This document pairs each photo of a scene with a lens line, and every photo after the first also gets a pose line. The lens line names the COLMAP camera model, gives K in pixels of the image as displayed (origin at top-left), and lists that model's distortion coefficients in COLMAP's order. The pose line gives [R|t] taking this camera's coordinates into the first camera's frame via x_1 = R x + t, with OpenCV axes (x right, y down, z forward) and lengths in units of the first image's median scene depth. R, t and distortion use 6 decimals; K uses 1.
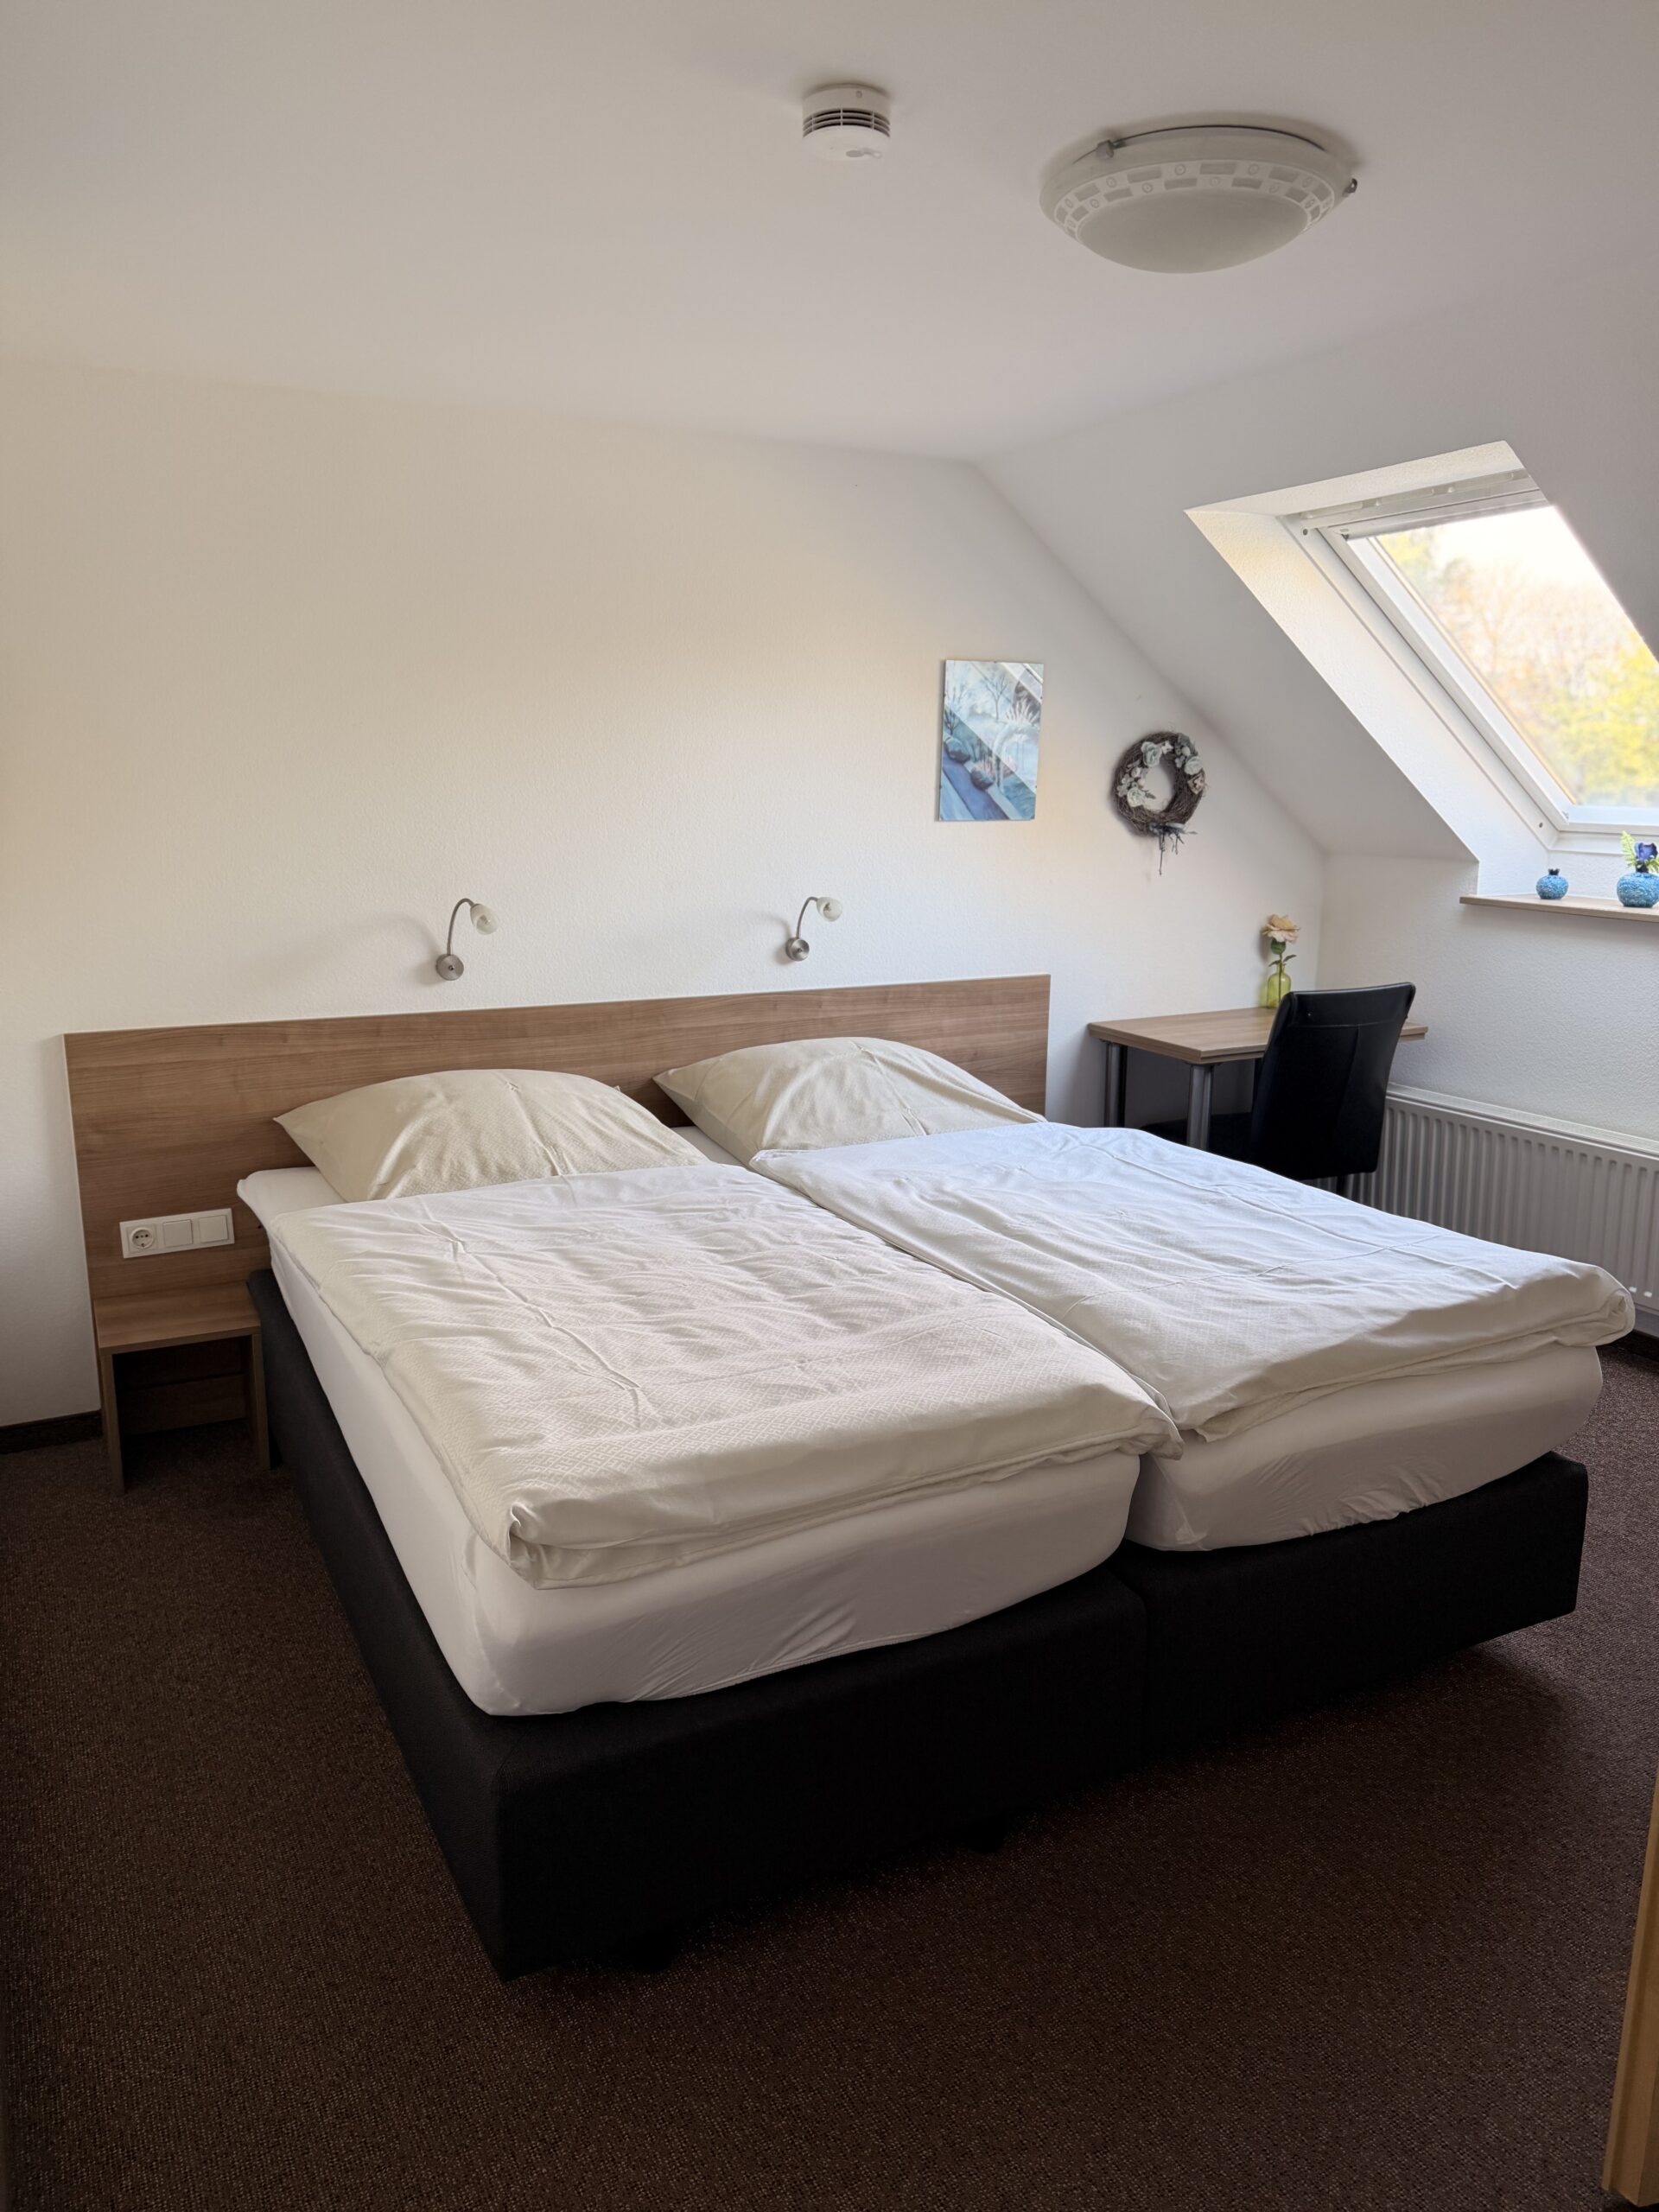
lens RADIAL K [[1575.5, 0, 829.5], [0, 1575.5, 1106.0], [0, 0, 1]] dist [0.067919, -0.069983]
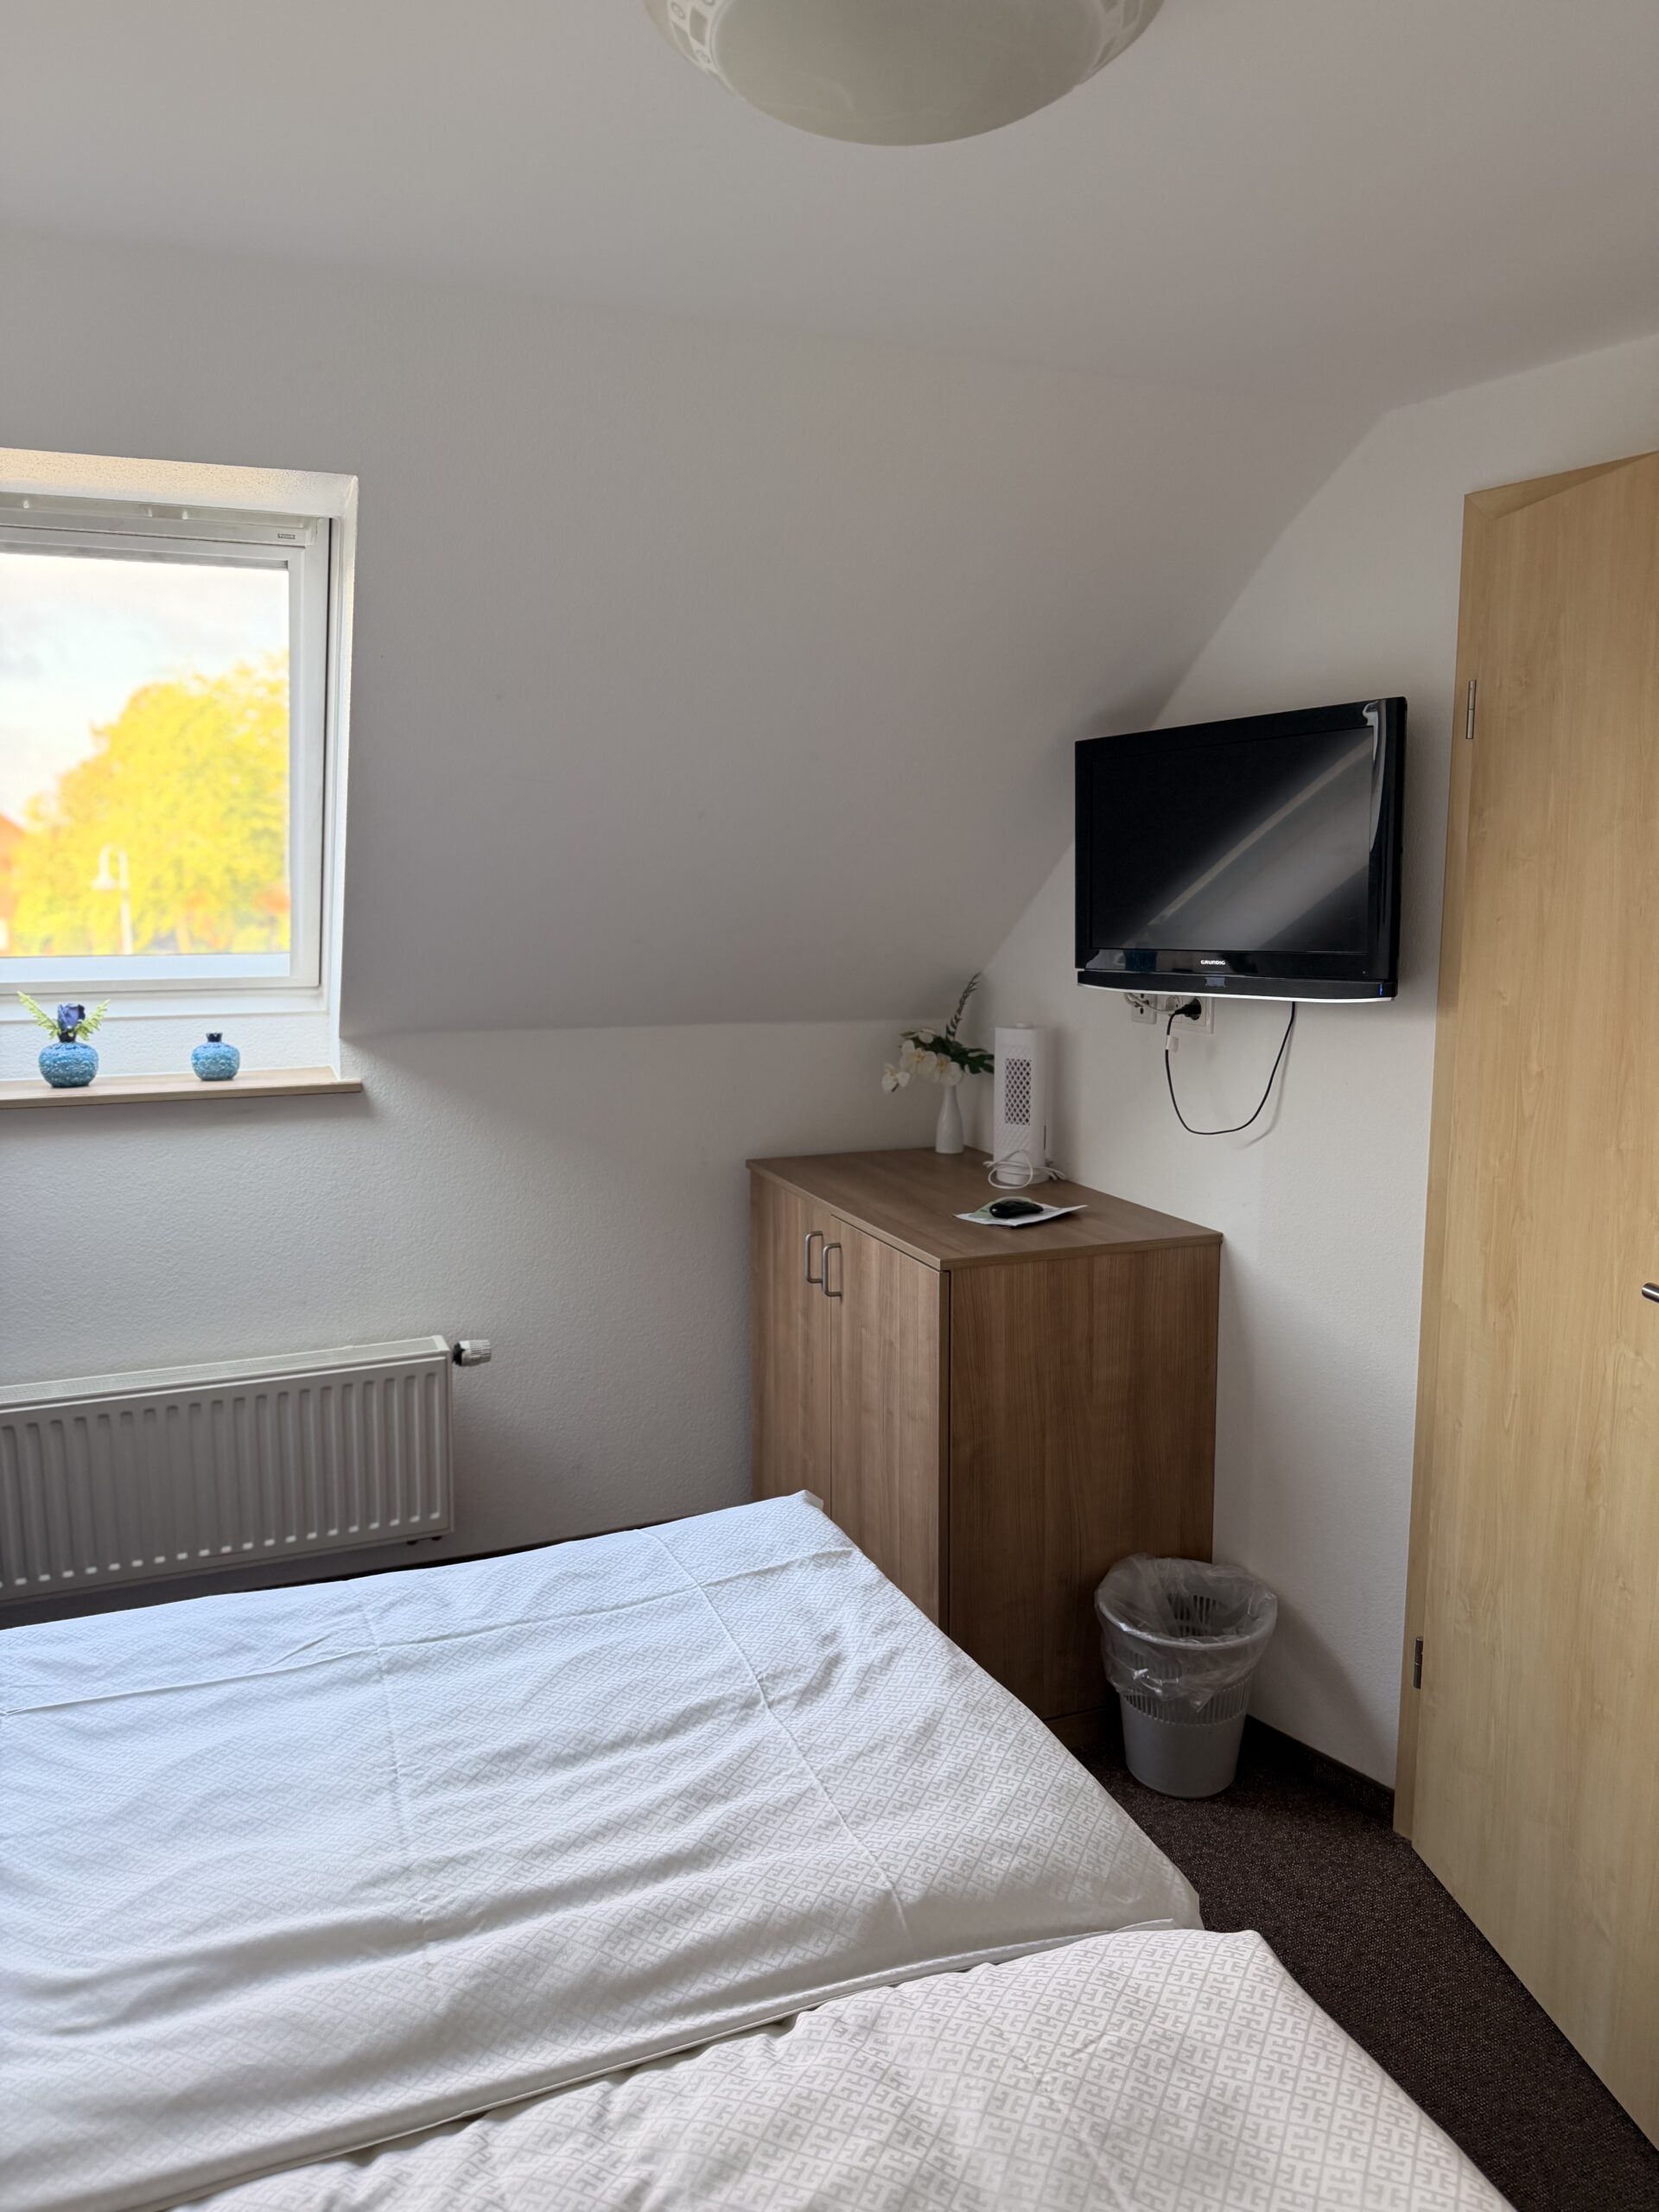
lens RADIAL K [[1575.5, 0, 829.5], [0, 1575.5, 1106.0], [0, 0, 1]] dist [0.067919, -0.069983]
pose [[0.114746, -0.155727, 0.981113, -0.304362], [0.214911, 0.968139, 0.128533, -0.195204], [-0.969869, 0.196104, 0.144557, 0.769005]]
